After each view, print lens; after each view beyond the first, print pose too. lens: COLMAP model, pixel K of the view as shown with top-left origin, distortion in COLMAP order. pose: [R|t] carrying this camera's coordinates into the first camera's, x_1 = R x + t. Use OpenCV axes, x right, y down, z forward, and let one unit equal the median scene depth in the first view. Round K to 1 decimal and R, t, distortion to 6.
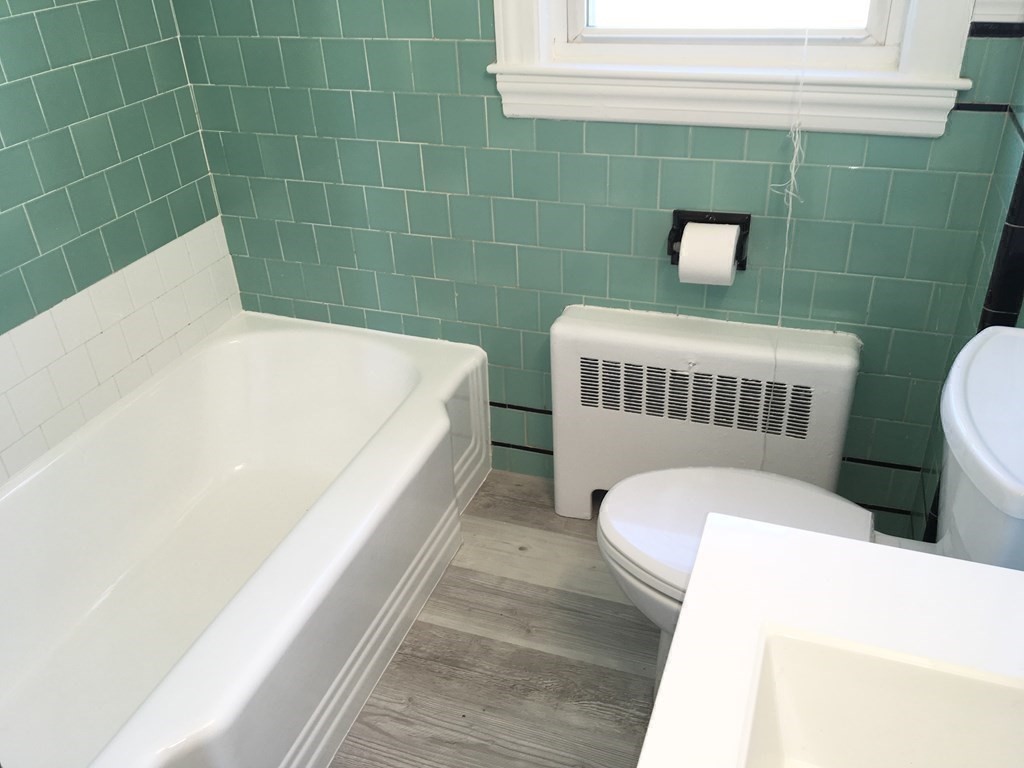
lens RADIAL K [[858.5, 0, 506.4], [0, 858.5, 381.1], [0, 0, 1]] dist [0.074175, -0.104328]
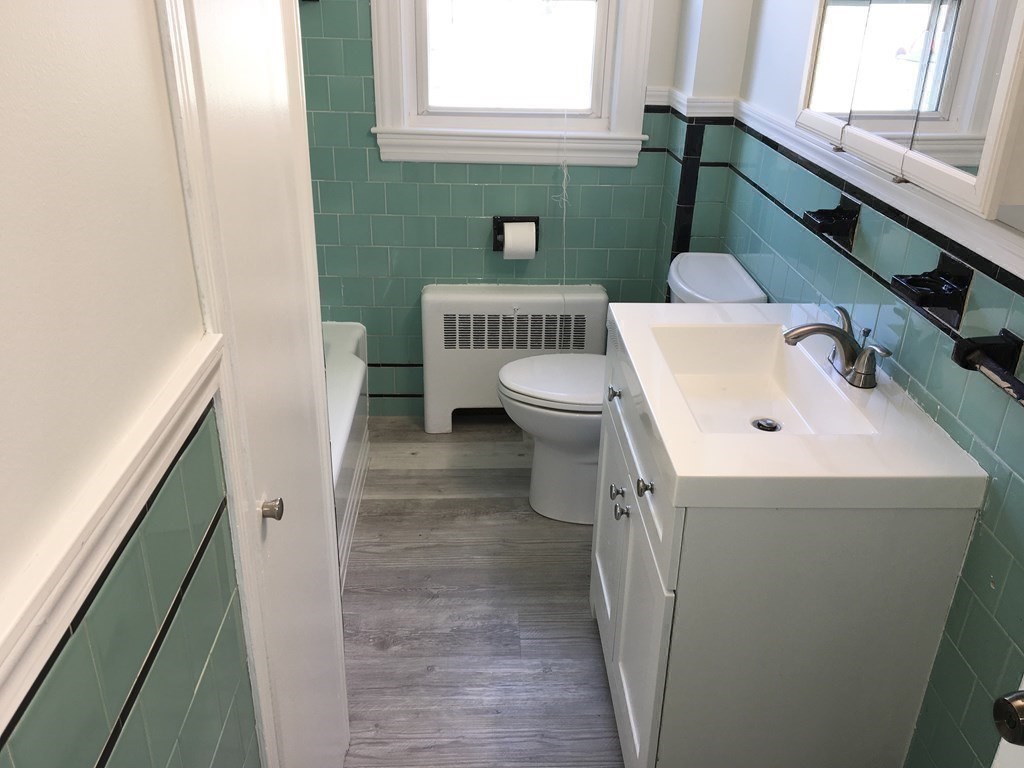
lens RADIAL K [[858.5, 0, 513.7], [0, 858.5, 387.2], [0, 0, 1]] dist [0.074175, -0.104328]
pose [[0.920061, -0.105981, 0.377167, -0.418334], [0.137905, 0.988711, -0.058585, 0.221524], [-0.366701, 0.105915, 0.924290, -0.481256]]
